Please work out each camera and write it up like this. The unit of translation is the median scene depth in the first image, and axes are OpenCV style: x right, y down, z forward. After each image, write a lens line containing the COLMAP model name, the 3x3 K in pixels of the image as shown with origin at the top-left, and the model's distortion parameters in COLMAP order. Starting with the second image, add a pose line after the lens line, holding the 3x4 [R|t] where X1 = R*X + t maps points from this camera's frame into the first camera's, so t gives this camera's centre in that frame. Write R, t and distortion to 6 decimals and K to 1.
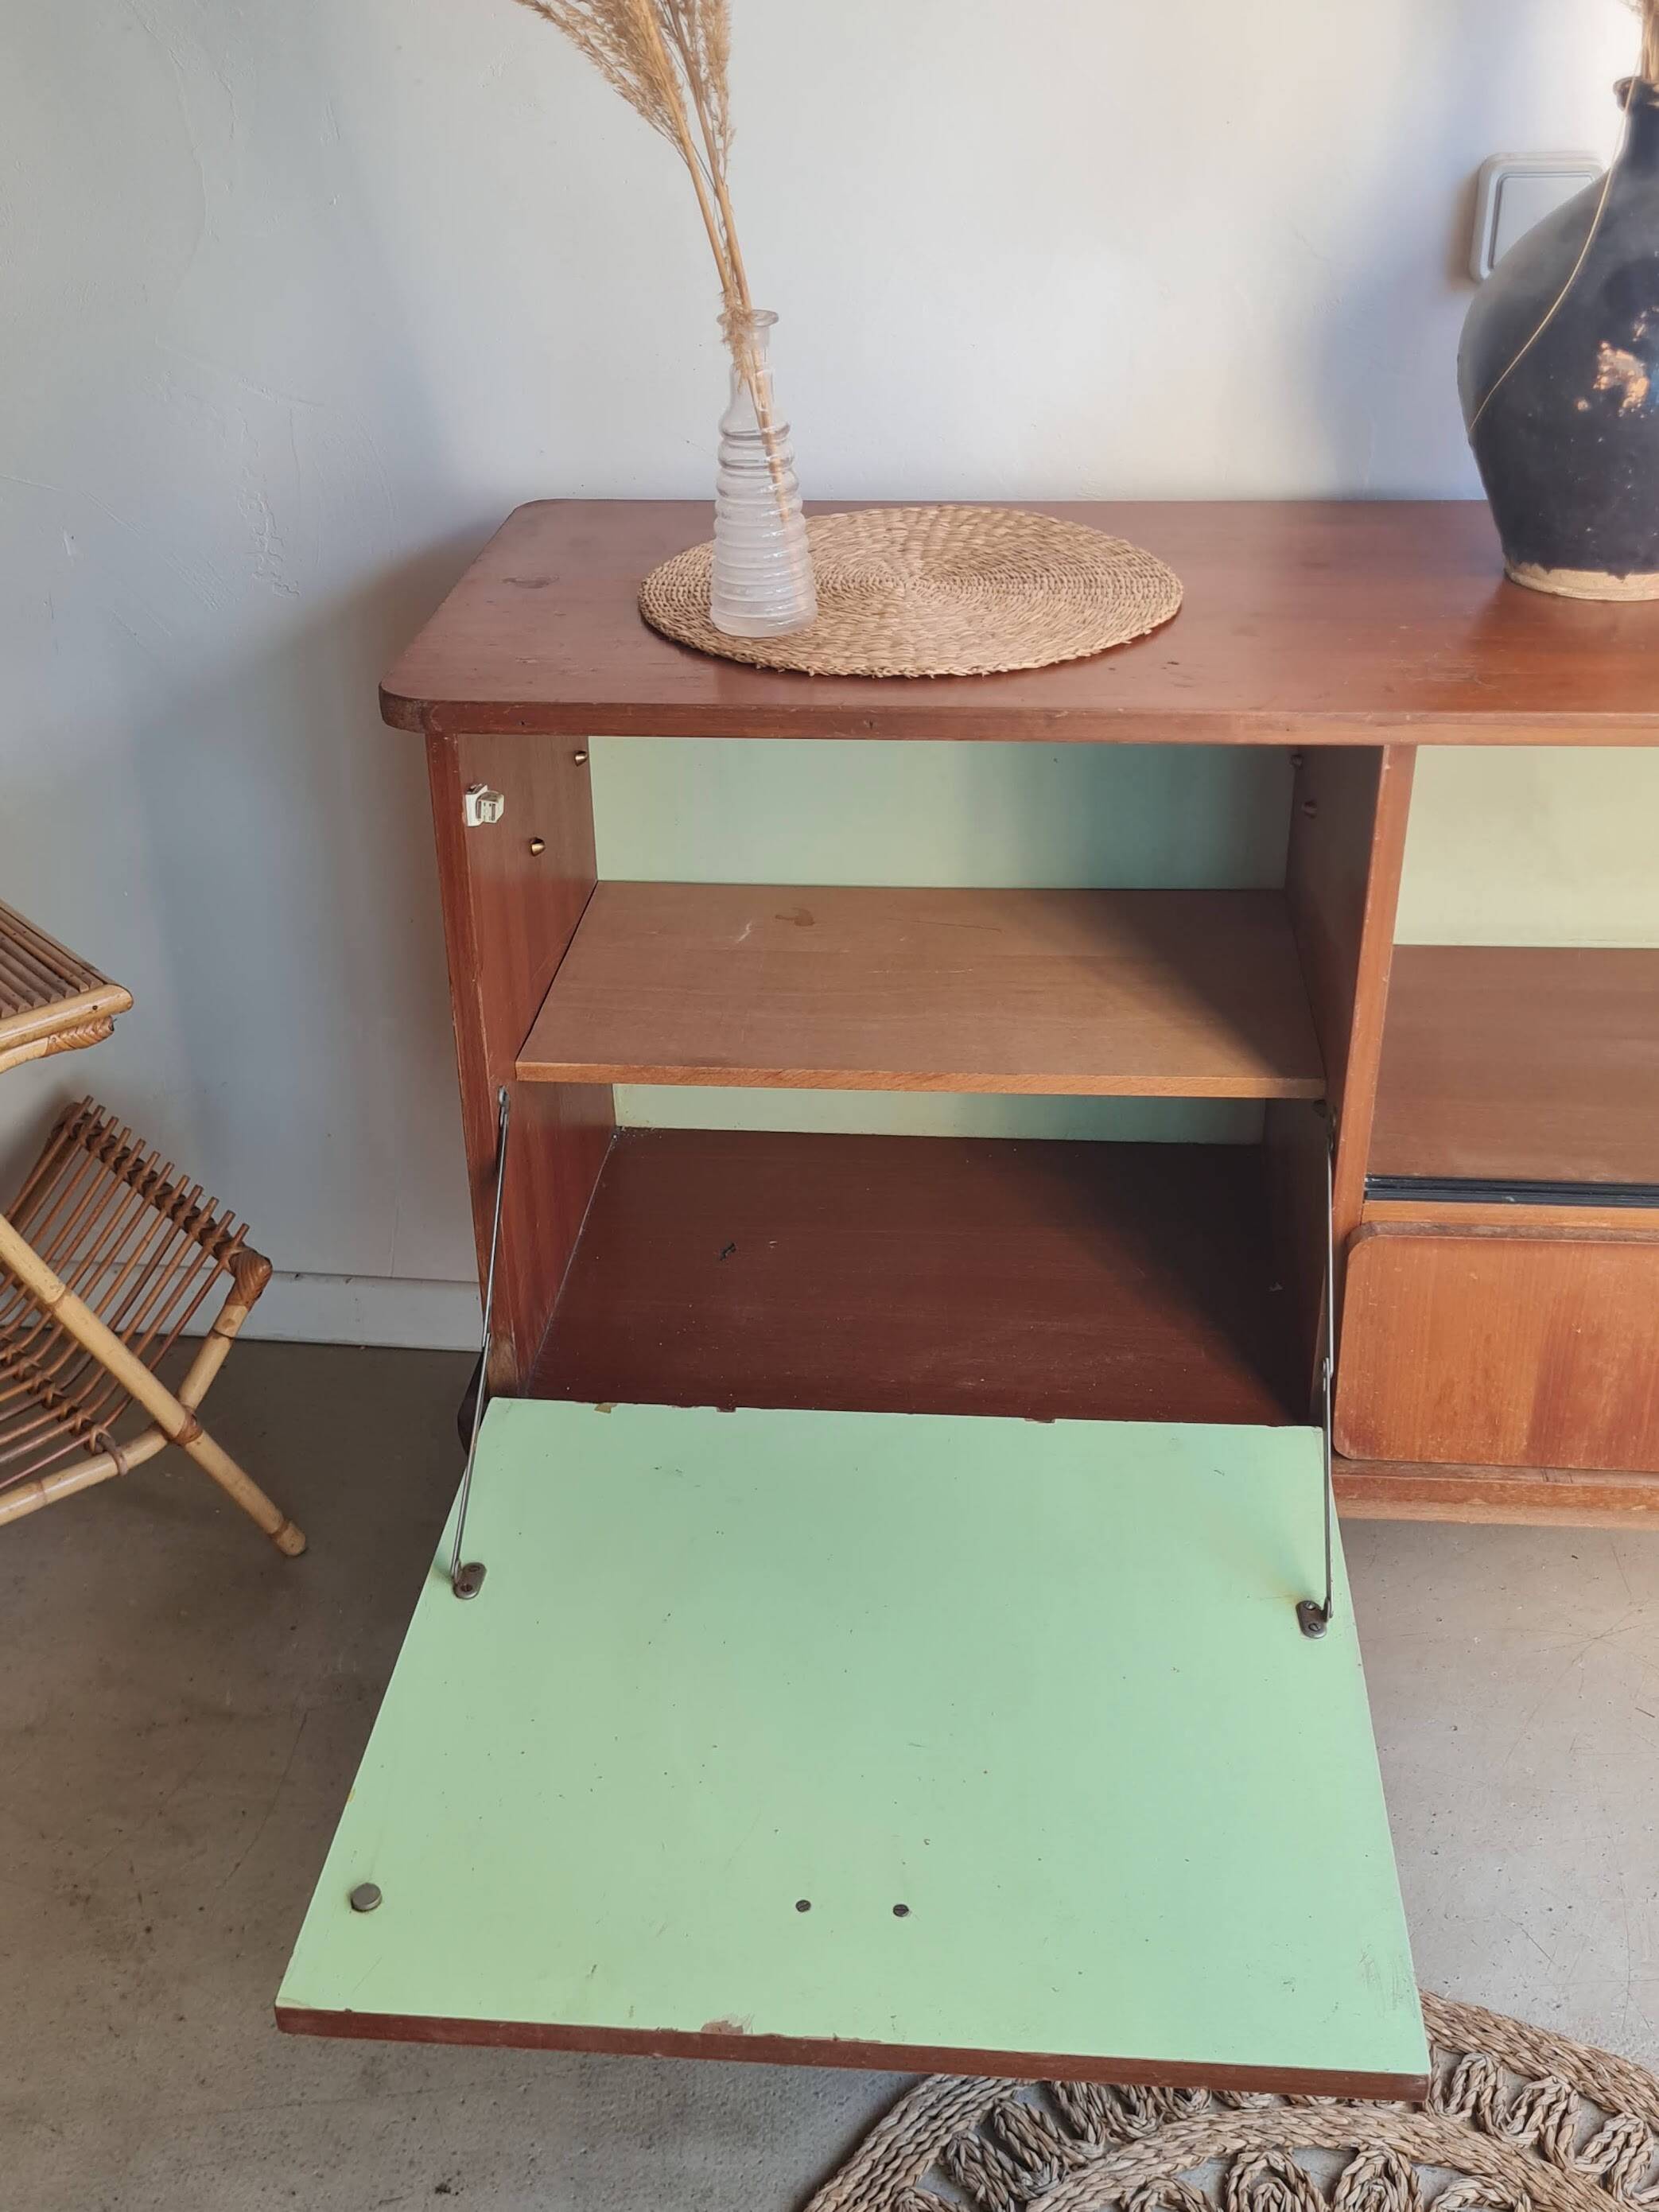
lens RADIAL K [[2307.0, 0, 829.0], [0, 2307.0, 1114.4], [0, 0, 1]] dist [0.043901, -0.007952]
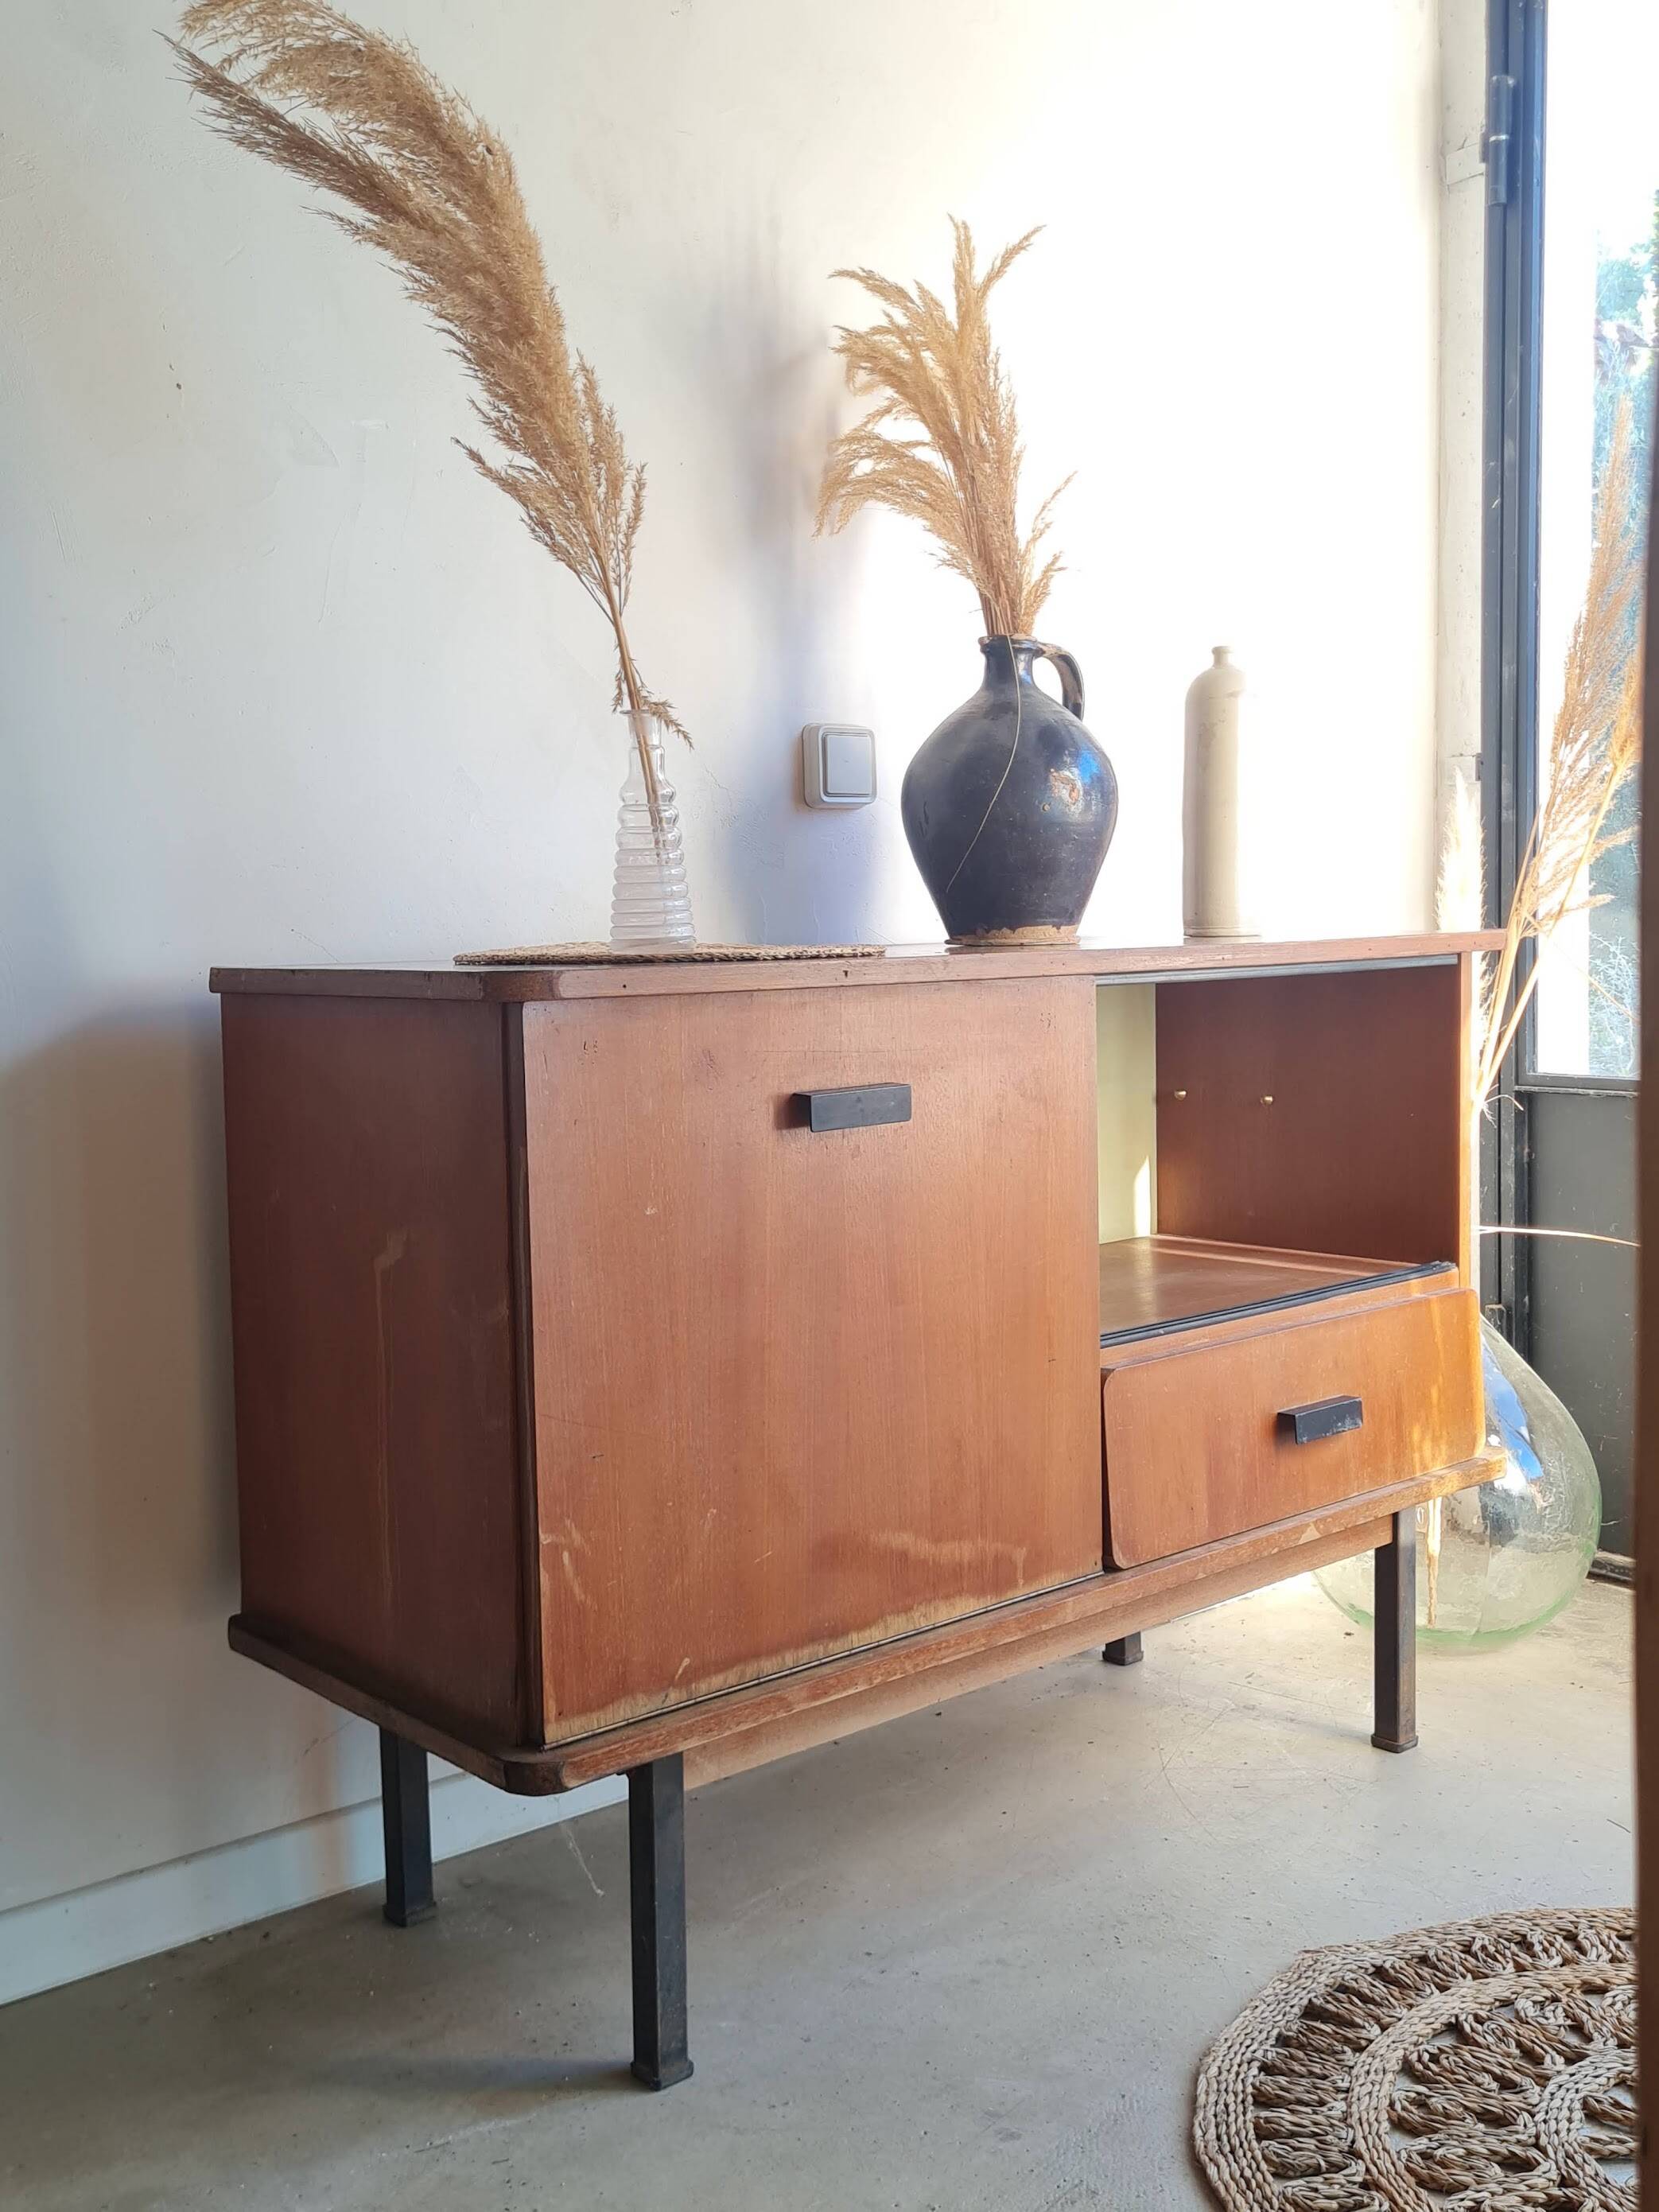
lens RADIAL K [[2210.1, 0, 806.1], [0, 2210.1, 1096.2], [0, 0, 1]] dist [0.040380, 0.007144]
pose [[0.696730, -0.054340, 0.715273, -0.797223], [0.355459, 0.892250, -0.278458, 0.205634], [-0.623070, 0.448260, 0.640973, 0.226426]]
